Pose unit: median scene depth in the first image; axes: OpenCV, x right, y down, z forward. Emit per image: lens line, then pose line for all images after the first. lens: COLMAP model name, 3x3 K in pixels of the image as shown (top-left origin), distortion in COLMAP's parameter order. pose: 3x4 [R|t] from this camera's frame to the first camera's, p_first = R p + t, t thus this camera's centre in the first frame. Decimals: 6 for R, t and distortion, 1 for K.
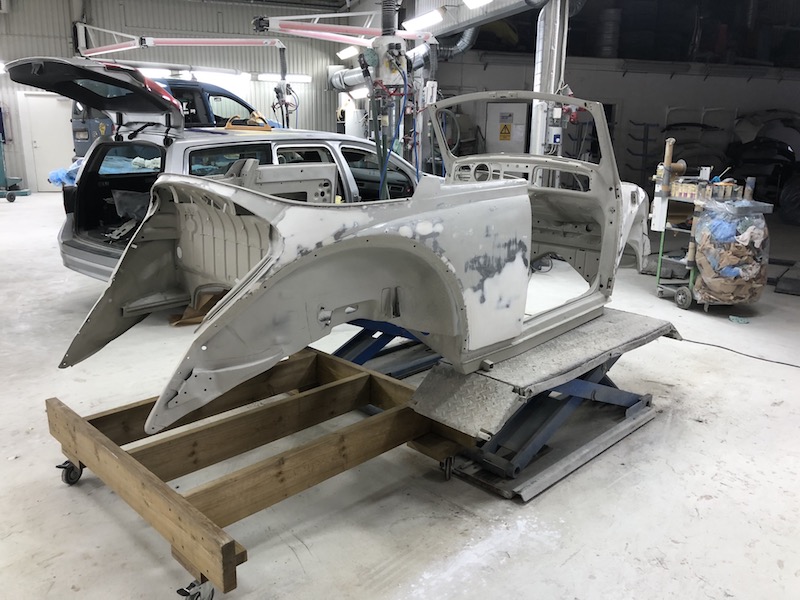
lens RADIAL K [[677.8, 0, 400.0], [0, 677.8, 300.0], [0, 0, 1]] dist [-0.002320, -0.000287]
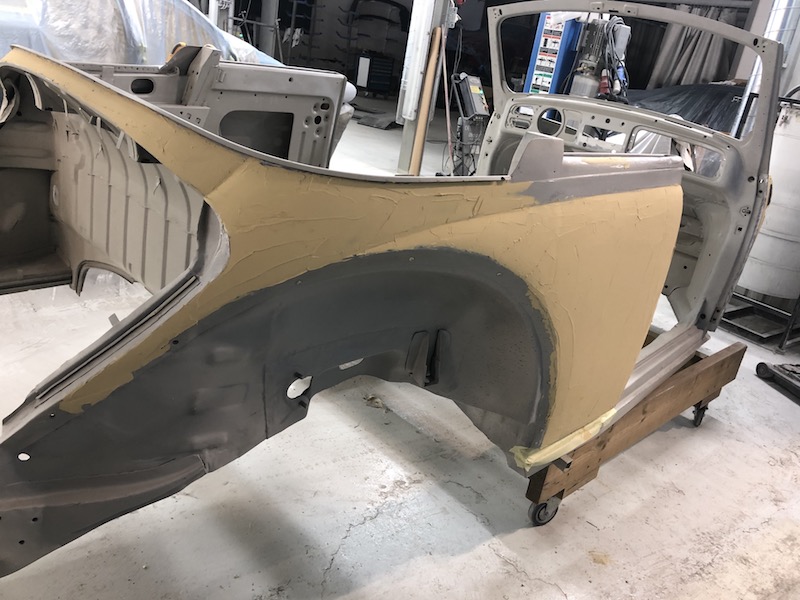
lens RADIAL K [[677.8, 0, 400.0], [0, 677.8, 300.0], [0, 0, 1]] dist [-0.002320, -0.000287]
pose [[0.989115, 0.135950, 0.056299, -0.048934], [-0.141343, 0.984202, 0.106619, -0.066599], [-0.040915, -0.113416, 0.992705, 0.327491]]
